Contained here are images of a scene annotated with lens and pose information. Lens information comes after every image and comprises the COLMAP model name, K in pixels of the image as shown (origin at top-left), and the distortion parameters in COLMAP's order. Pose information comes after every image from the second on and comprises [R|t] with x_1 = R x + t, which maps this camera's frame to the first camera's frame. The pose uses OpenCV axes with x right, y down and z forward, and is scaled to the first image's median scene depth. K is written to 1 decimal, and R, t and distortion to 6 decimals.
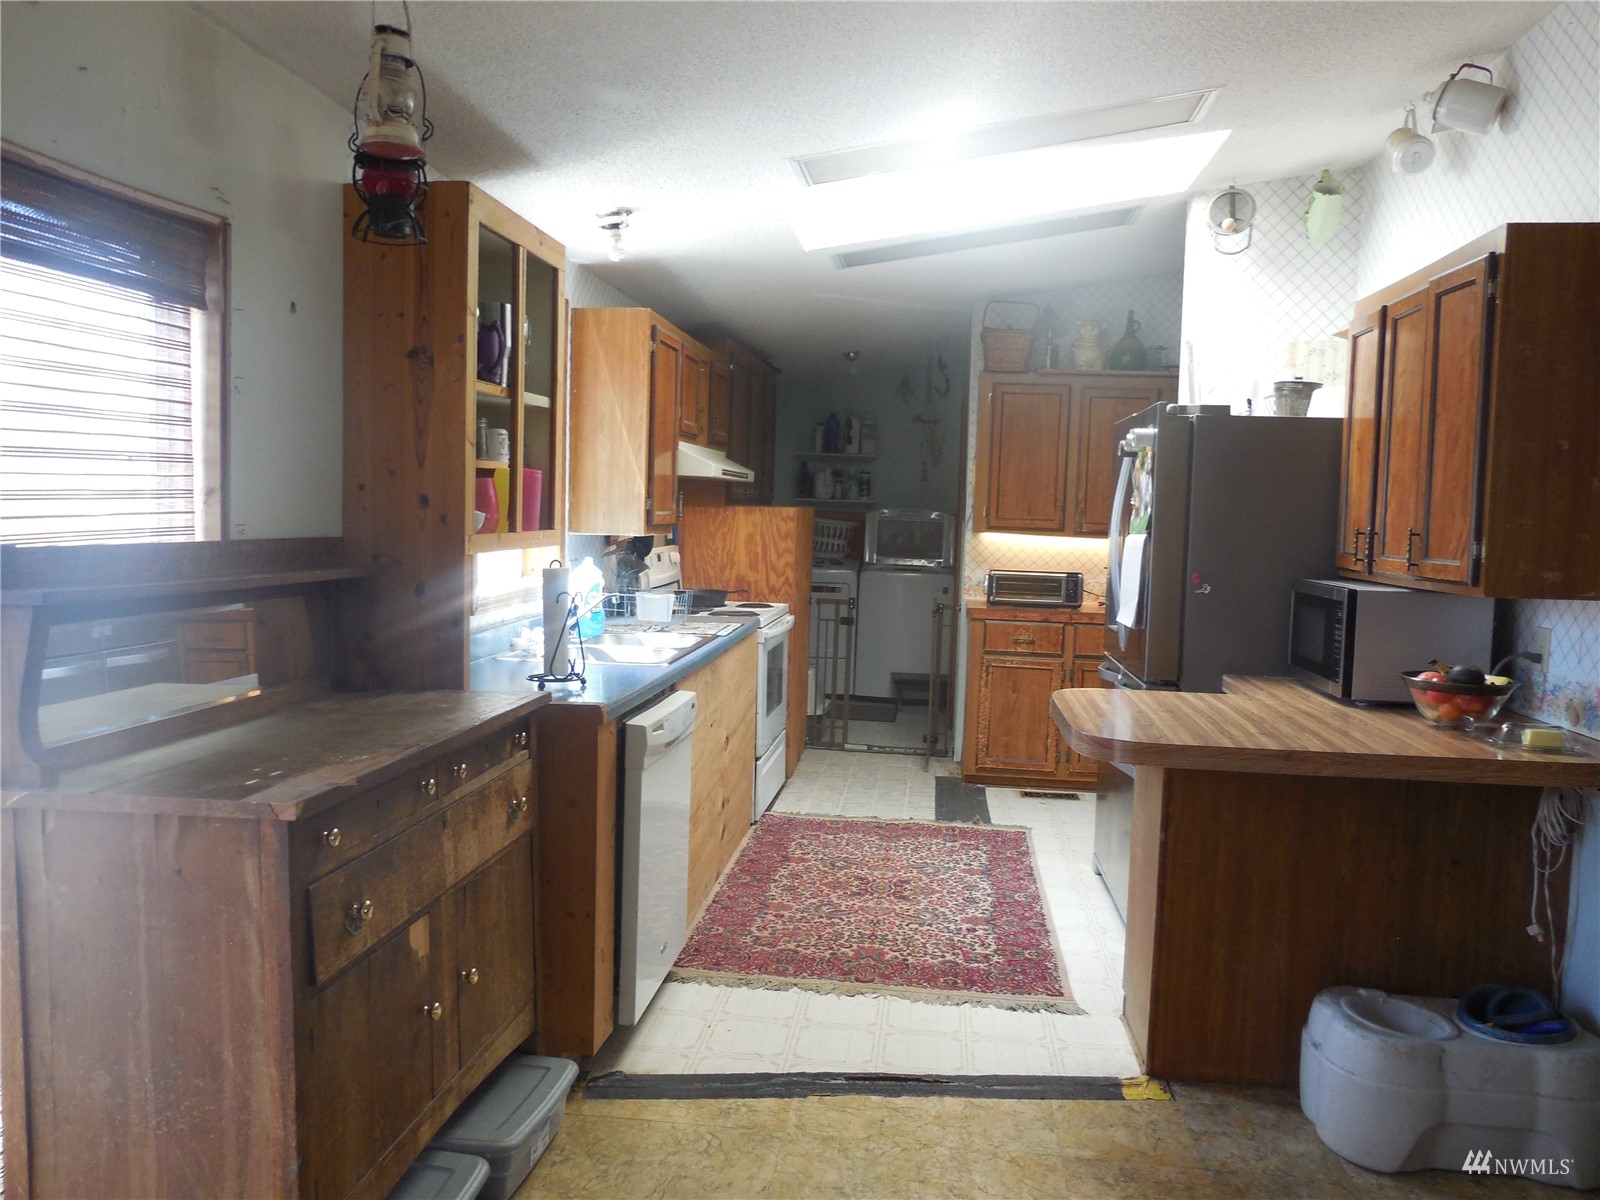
lens RADIAL K [[1182.3, 0, 801.6], [0, 1182.3, 601.1], [0, 0, 1]] dist [-0.040076, 0.025837]
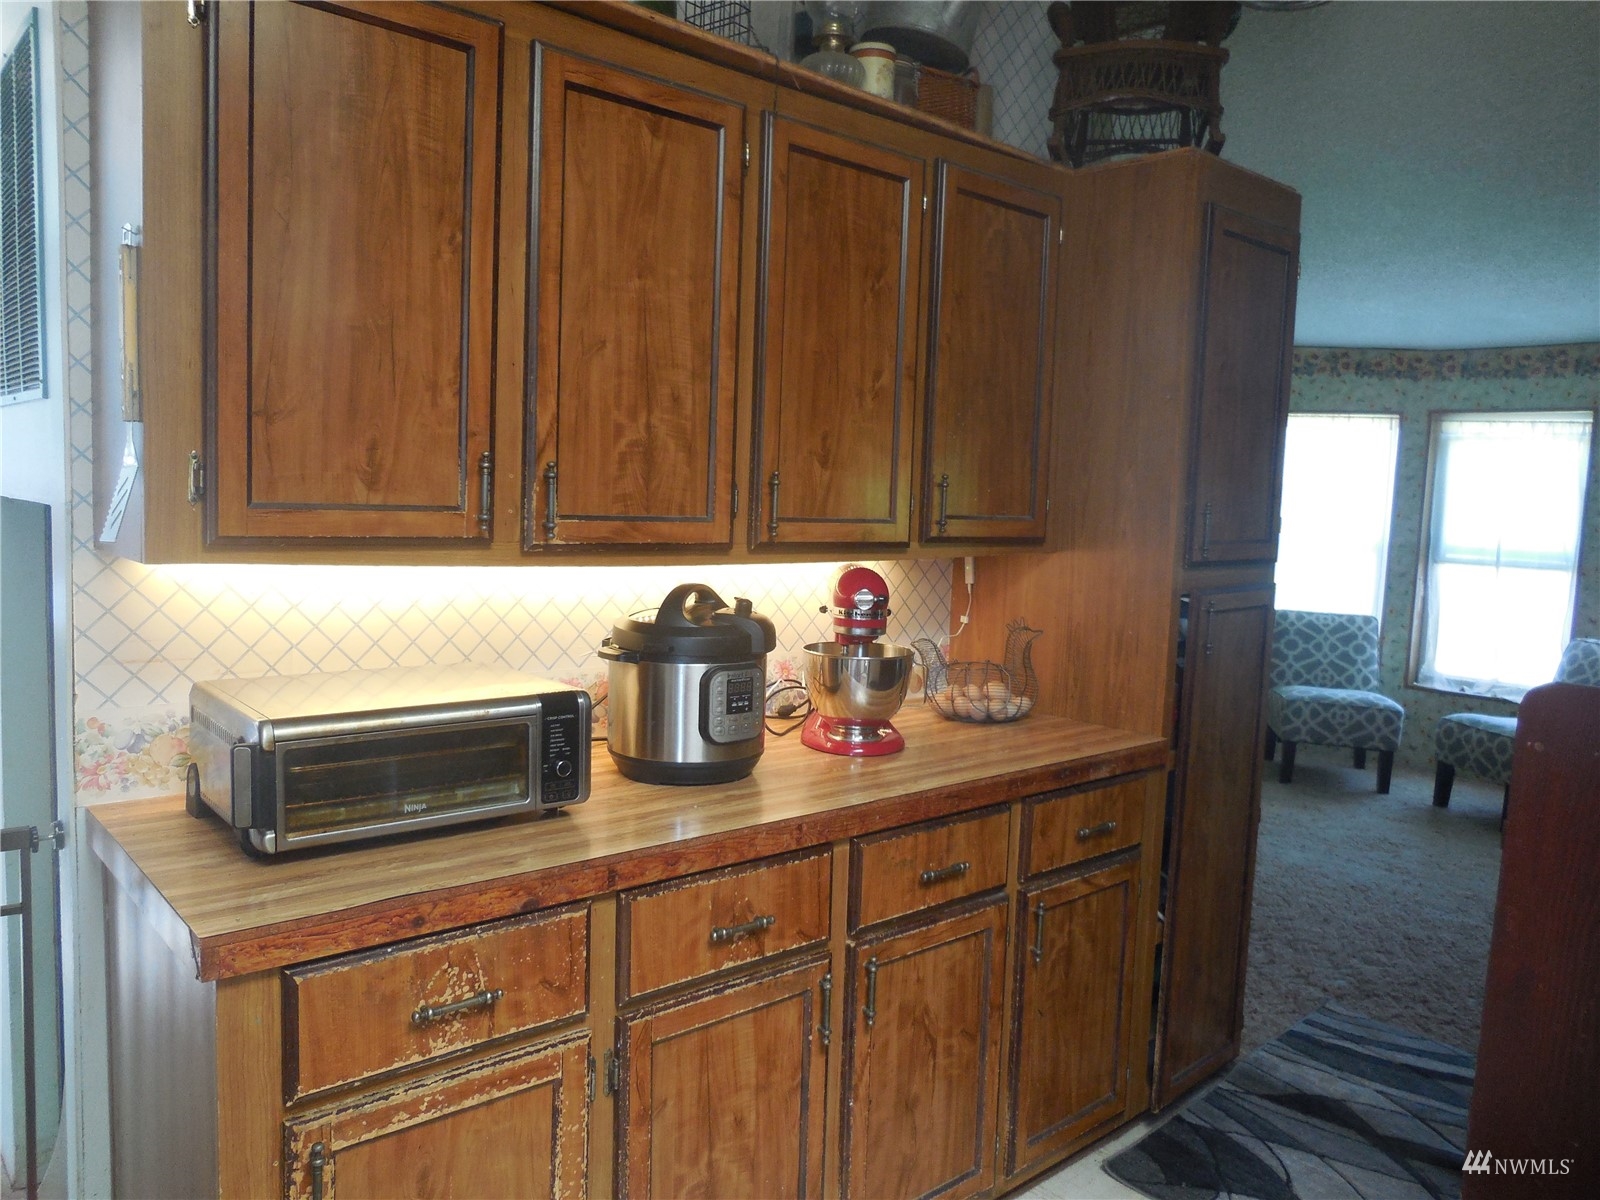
lens RADIAL K [[1182.3, 0, 804.3], [0, 1182.3, 597.2], [0, 0, 1]] dist [-0.040076, 0.025837]
pose [[0.667536, -0.077300, 0.740554, 0.064116], [0.042653, 0.996933, 0.065615, -0.066814], [-0.743354, -0.012214, 0.668786, 0.806424]]
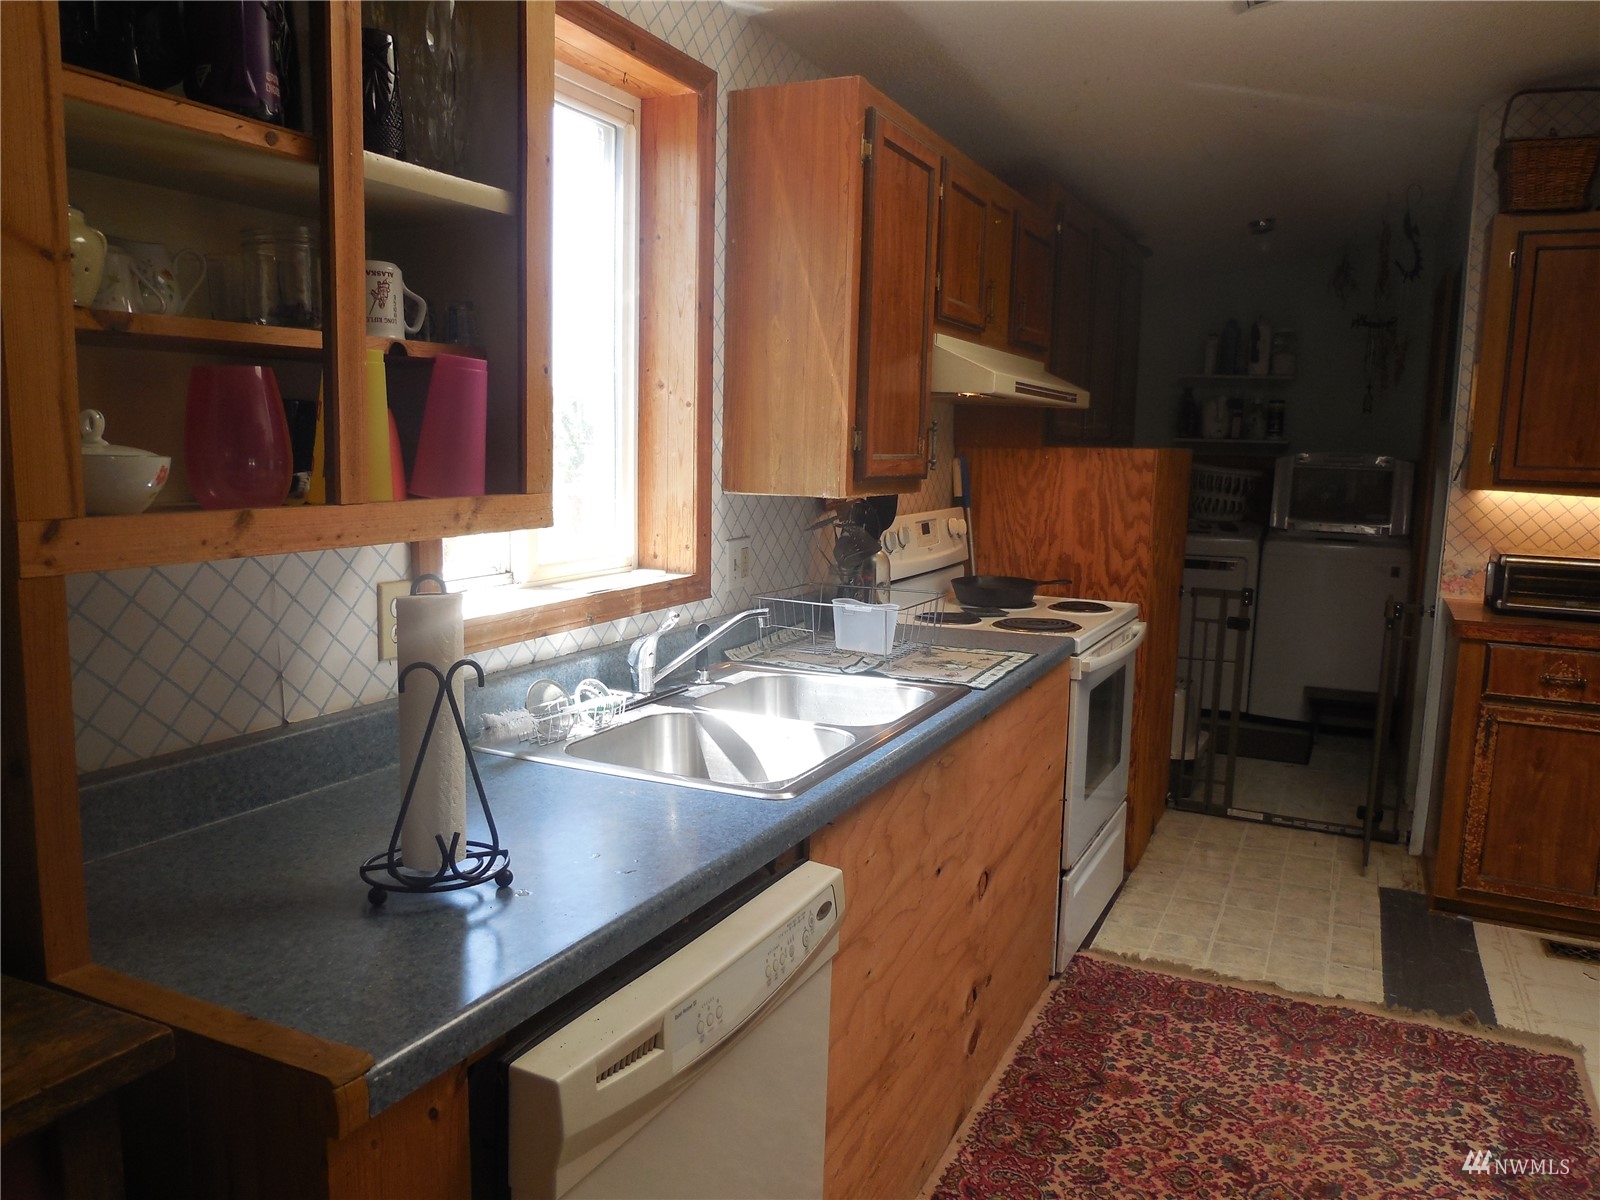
lens RADIAL K [[1182.3, 0, 791.7], [0, 1182.3, 598.9], [0, 0, 1]] dist [-0.040076, 0.025837]
pose [[0.944941, 0.035515, -0.325307, 0.018577], [-0.021415, 0.998674, 0.046823, -0.025633], [0.326538, -0.037279, 0.944449, 0.357467]]
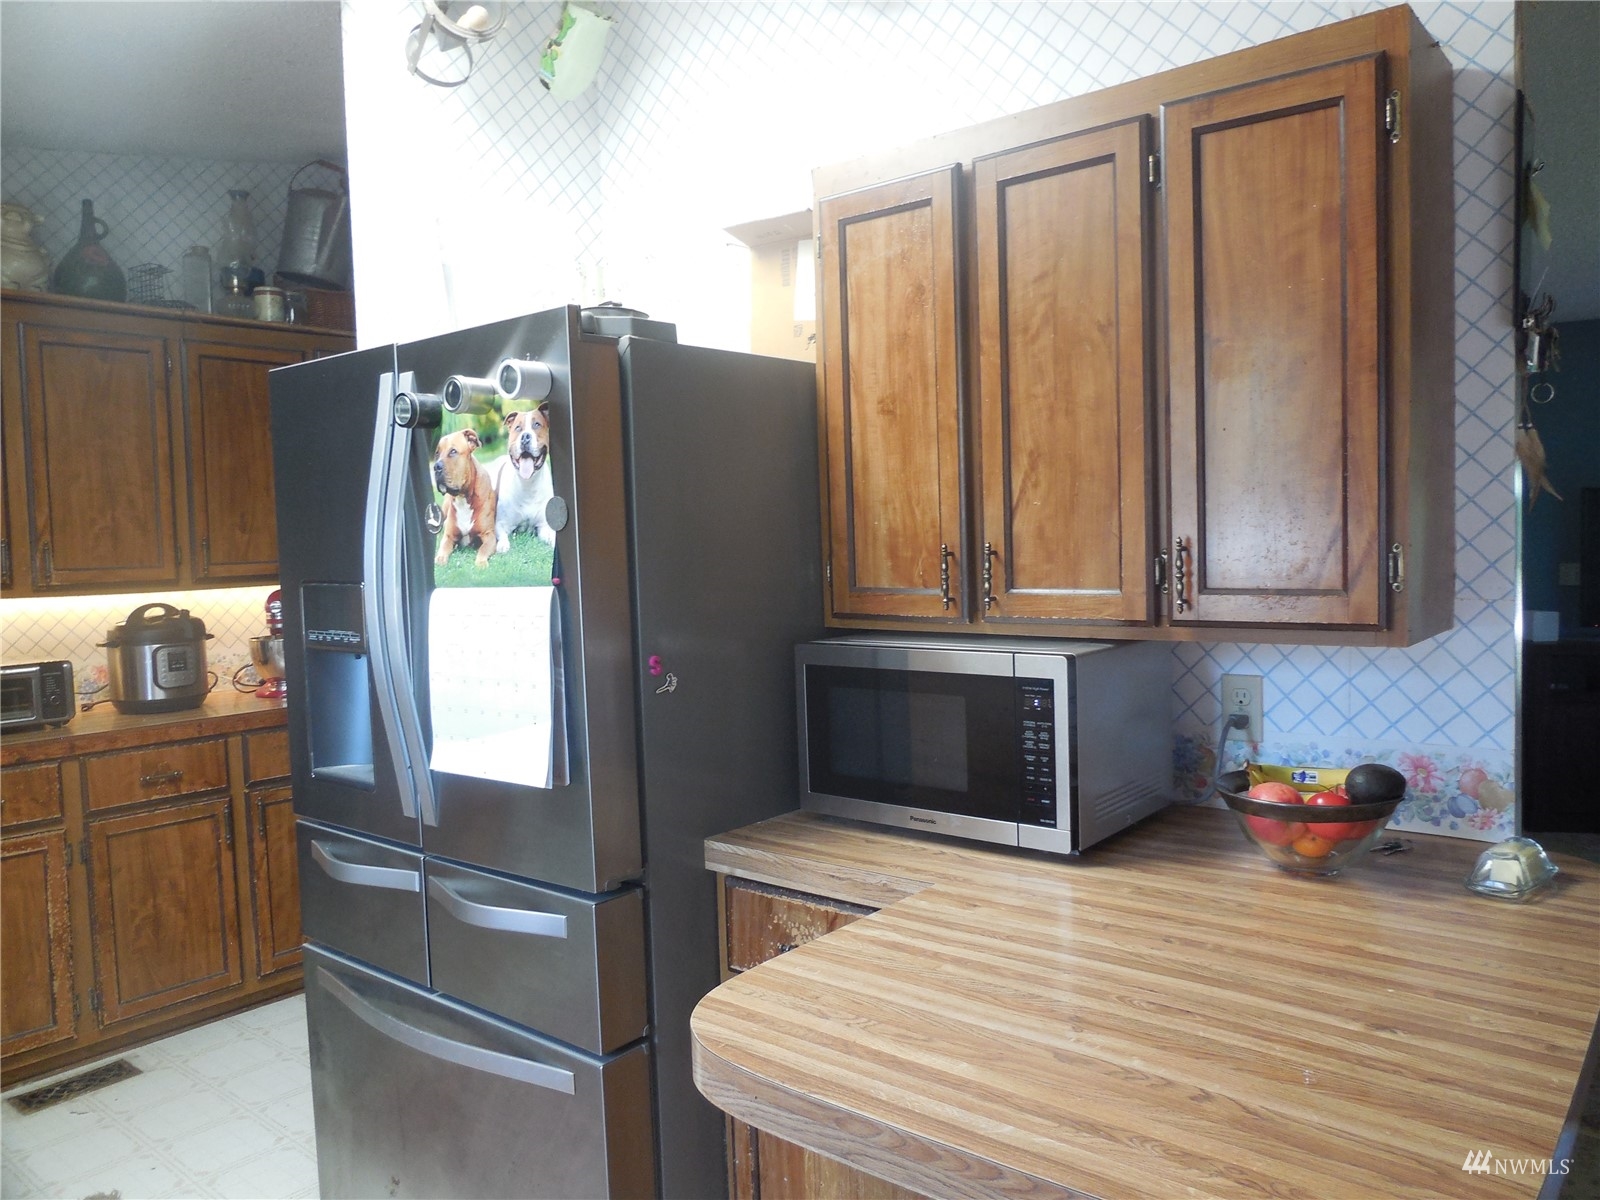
lens RADIAL K [[1182.3, 0, 800.2], [0, 1182.3, 593.0], [0, 0, 1]] dist [-0.040076, 0.025837]
pose [[0.541876, -0.093044, 0.835293, -0.031321], [0.110016, 0.993154, 0.039258, -0.040864], [-0.833227, 0.070623, 0.548402, 0.435962]]
